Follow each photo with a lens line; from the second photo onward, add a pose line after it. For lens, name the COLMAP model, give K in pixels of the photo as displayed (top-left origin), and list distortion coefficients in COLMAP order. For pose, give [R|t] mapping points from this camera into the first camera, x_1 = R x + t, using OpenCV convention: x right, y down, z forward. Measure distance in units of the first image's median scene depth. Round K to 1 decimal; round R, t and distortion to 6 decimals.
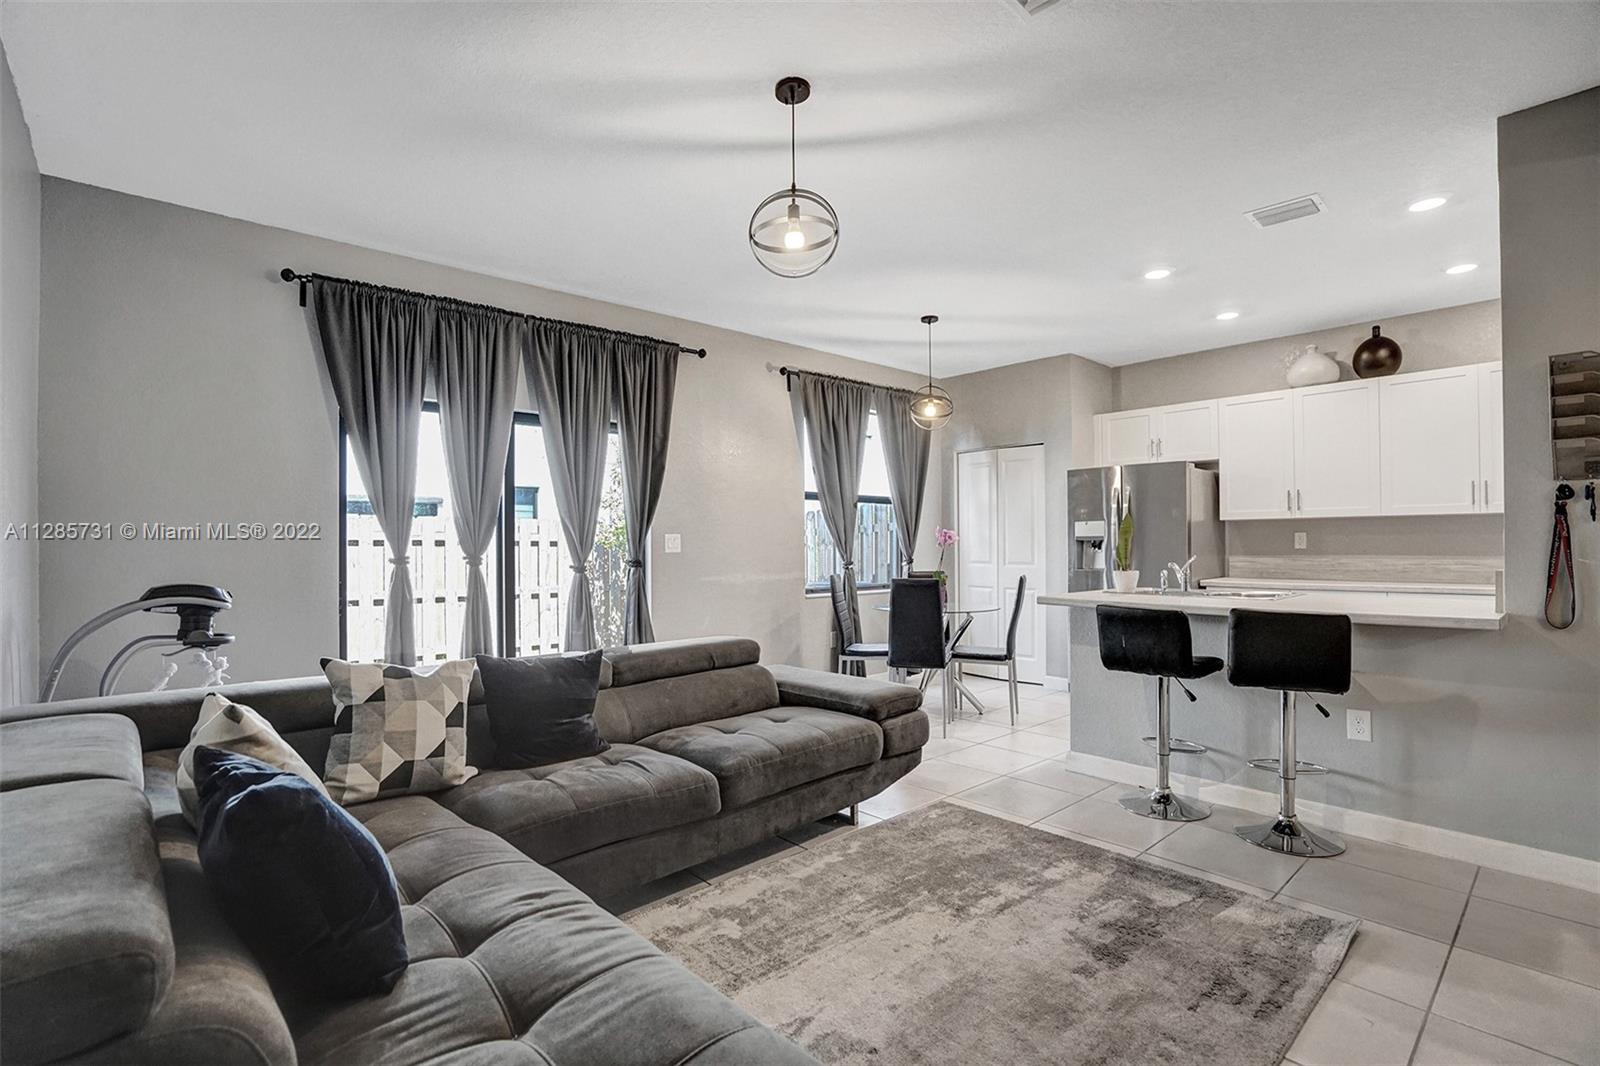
lens RADIAL K [[765.0, 0, 784.9], [0, 765.0, 542.5], [0, 0, 1]] dist [-0.054090, 0.019899]
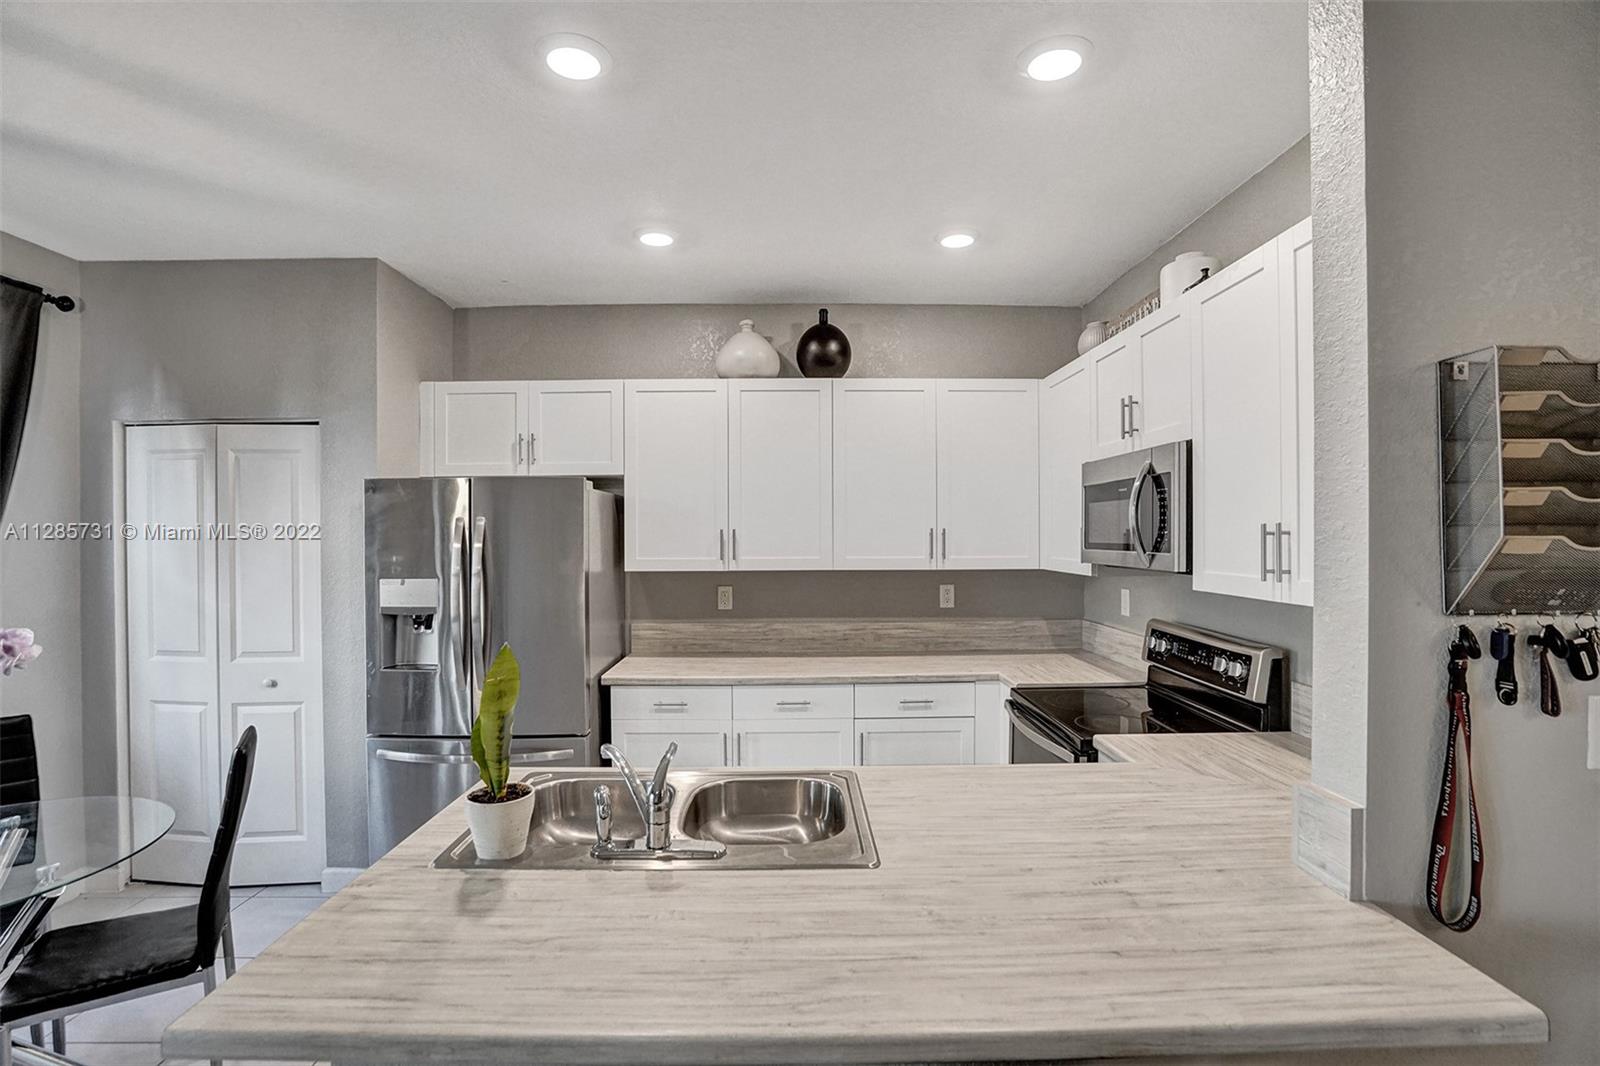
lens RADIAL K [[765.0, 0, 798.1], [0, 765.0, 523.3], [0, 0, 1]] dist [-0.054090, 0.019899]
pose [[0.665717, 0.011626, 0.746114, 0.195342], [-0.004519, 0.999923, -0.011550, -0.062969], [-0.746191, 0.004318, 0.665718, 0.461817]]
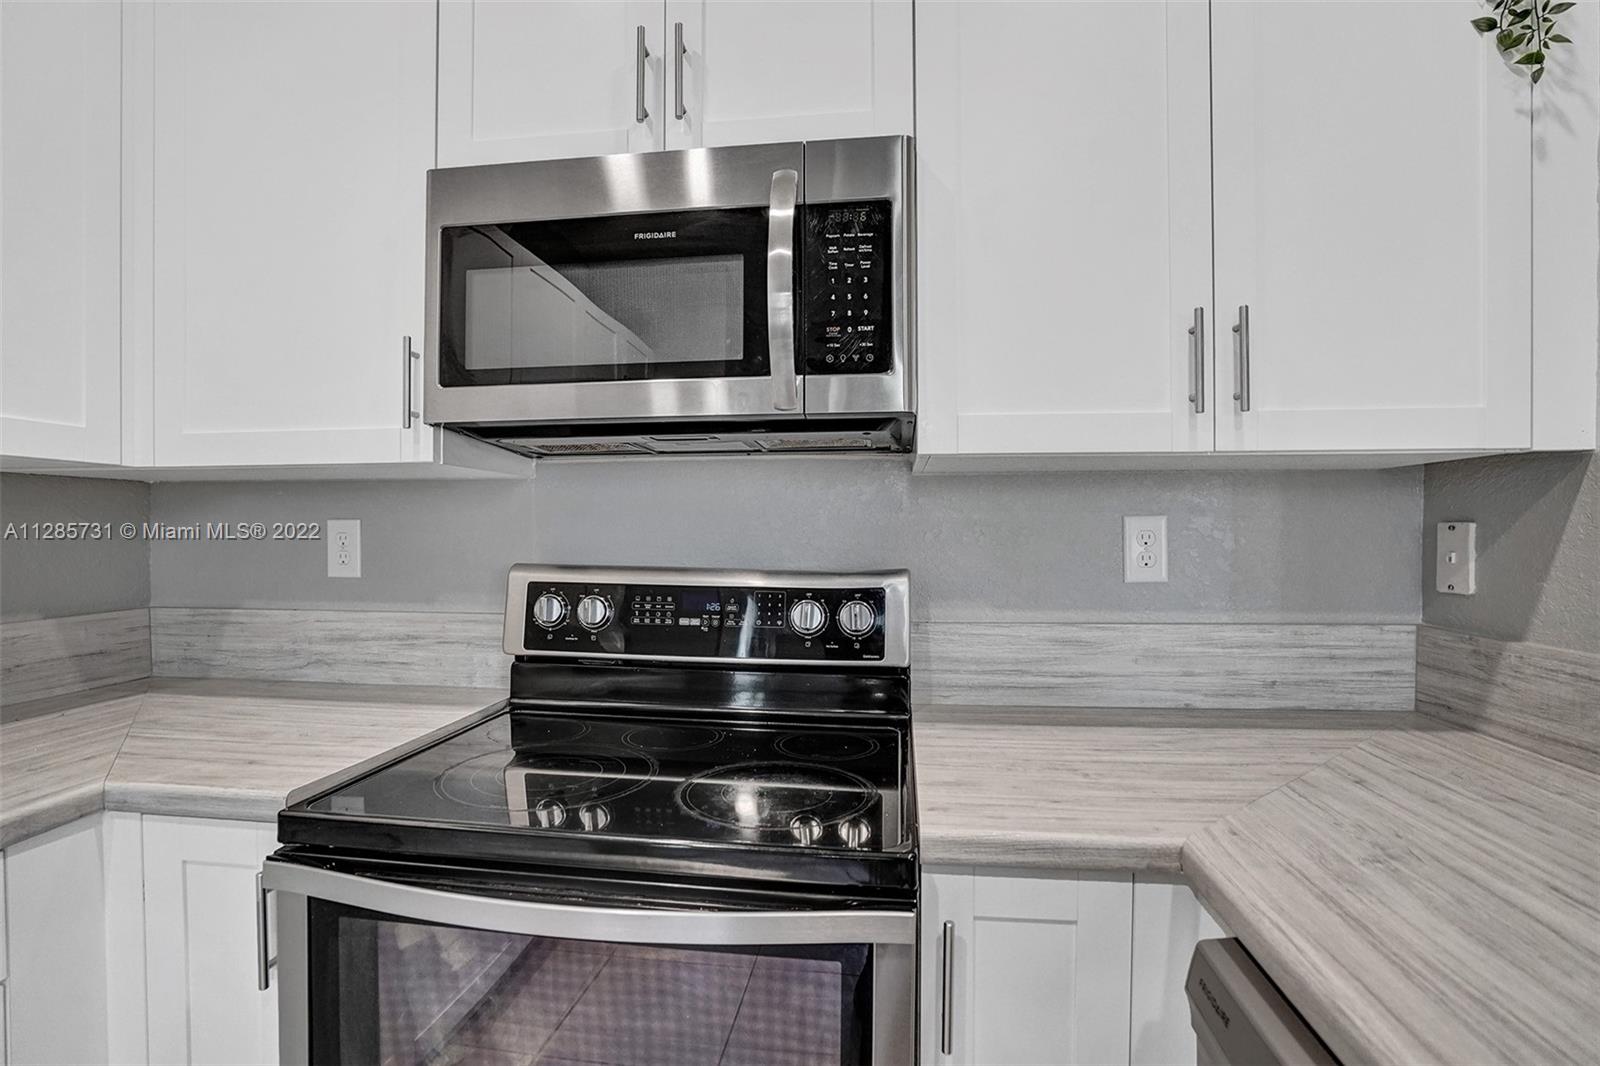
lens RADIAL K [[765.0, 0, 791.0], [0, 765.0, 538.2], [0, 0, 1]] dist [-0.054090, 0.019899]
pose [[-0.641491, 0.000794, 0.767130, 0.506358], [-0.001900, 0.999995, -0.002624, -0.010784], [-0.767128, -0.003140, -0.641486, 0.725631]]
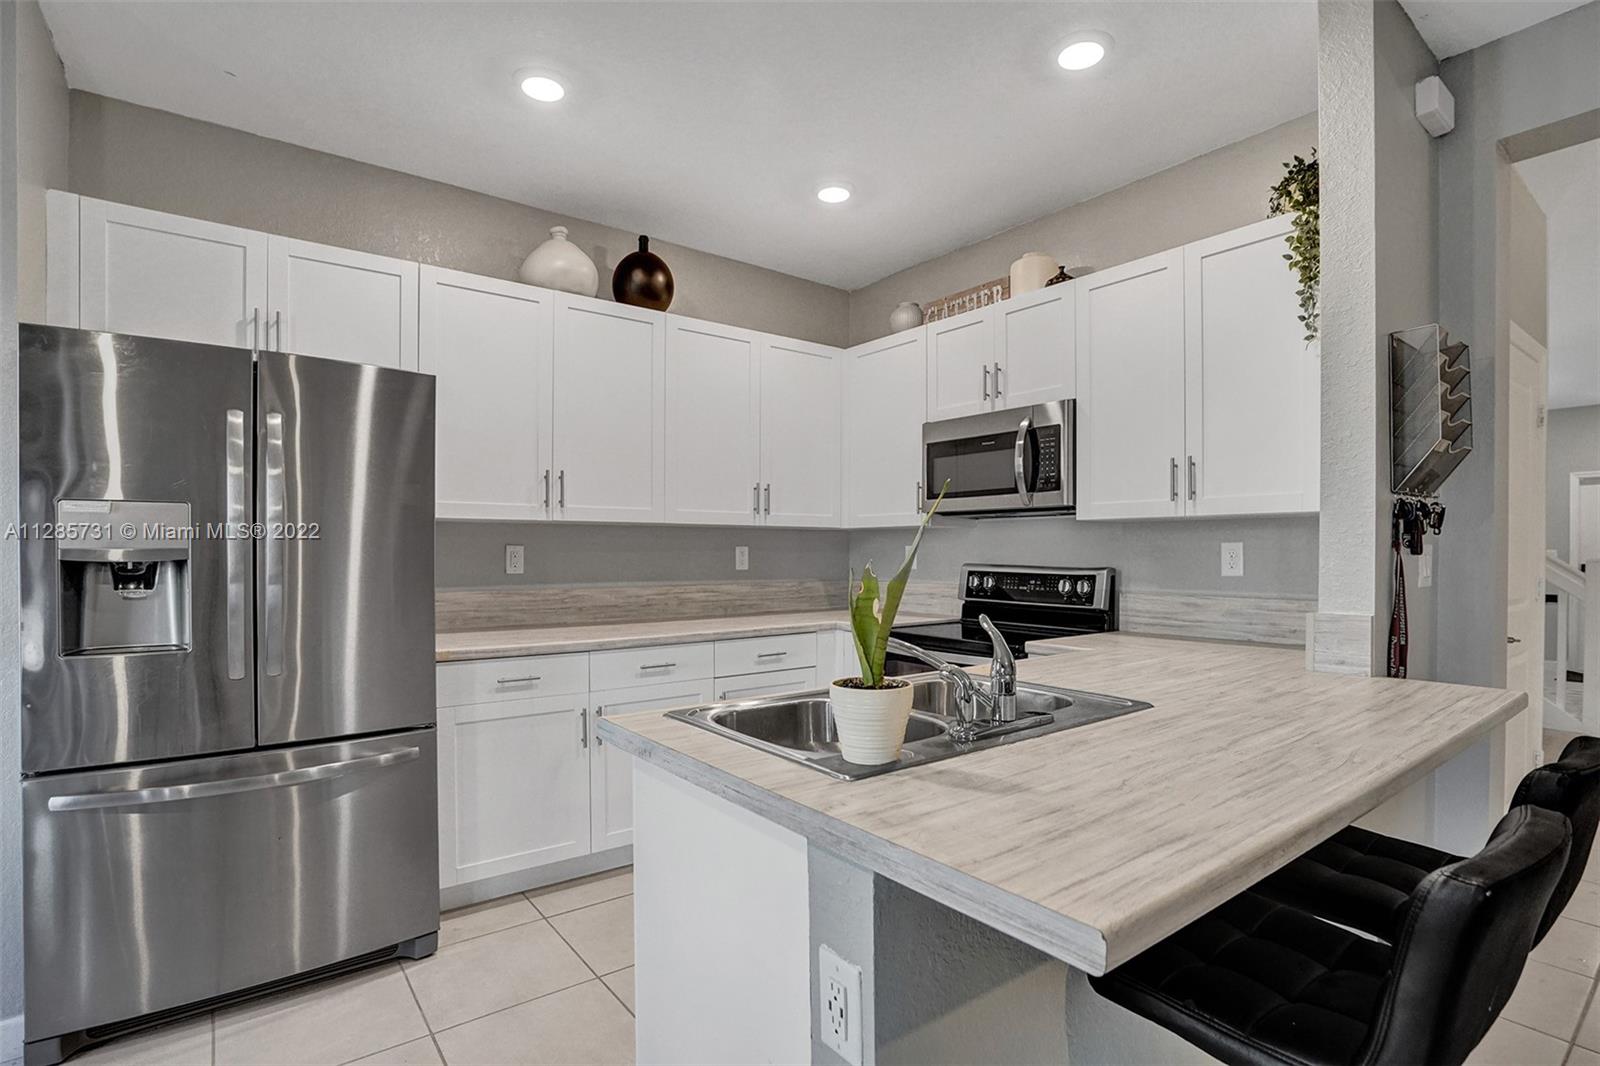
lens RADIAL K [[765.0, 0, 820.7], [0, 765.0, 570.5], [0, 0, 1]] dist [-0.054090, 0.019899]
pose [[0.071684, -0.017034, 0.997282, 0.117997], [-0.009729, 0.999795, 0.017776, -0.006805], [-0.997380, -0.010977, 0.071504, 0.706683]]
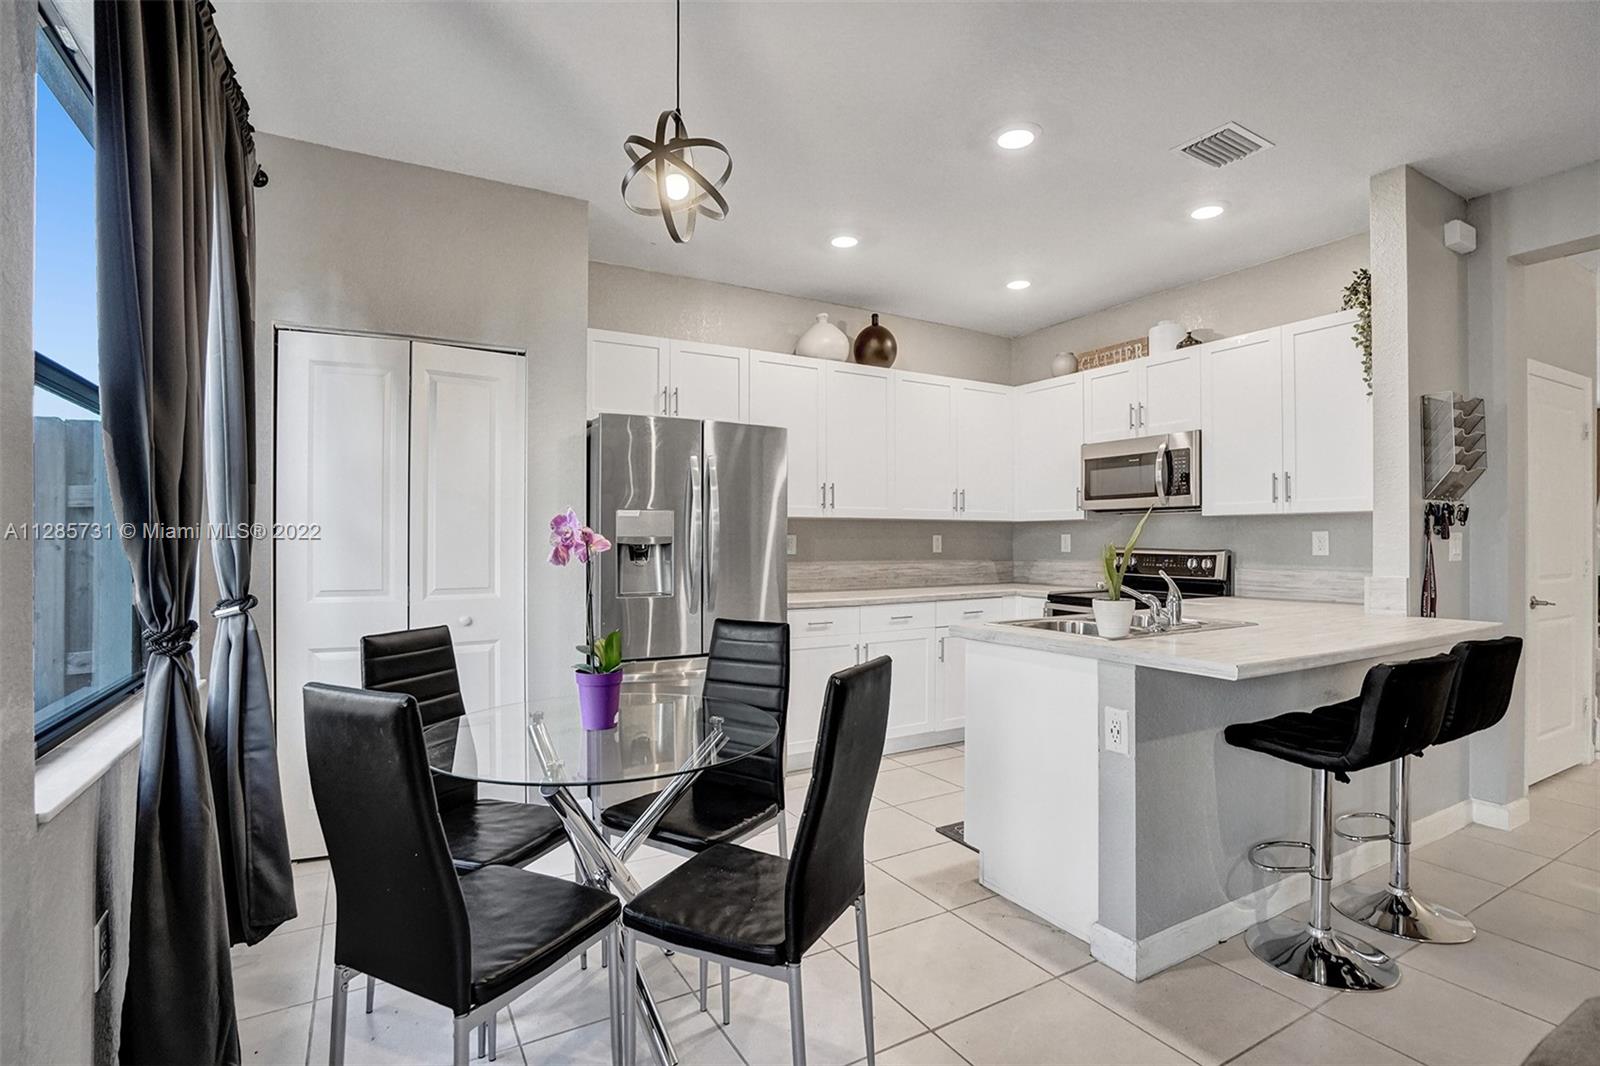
lens RADIAL K [[765.0, 0, 798.3], [0, 765.0, 546.3], [0, 0, 1]] dist [-0.054090, 0.019899]
pose [[0.214886, -0.000583, 0.976639, -0.137694], [-0.009025, 0.999956, 0.002582, -0.002731], [-0.976597, -0.009369, 0.214871, 0.791535]]
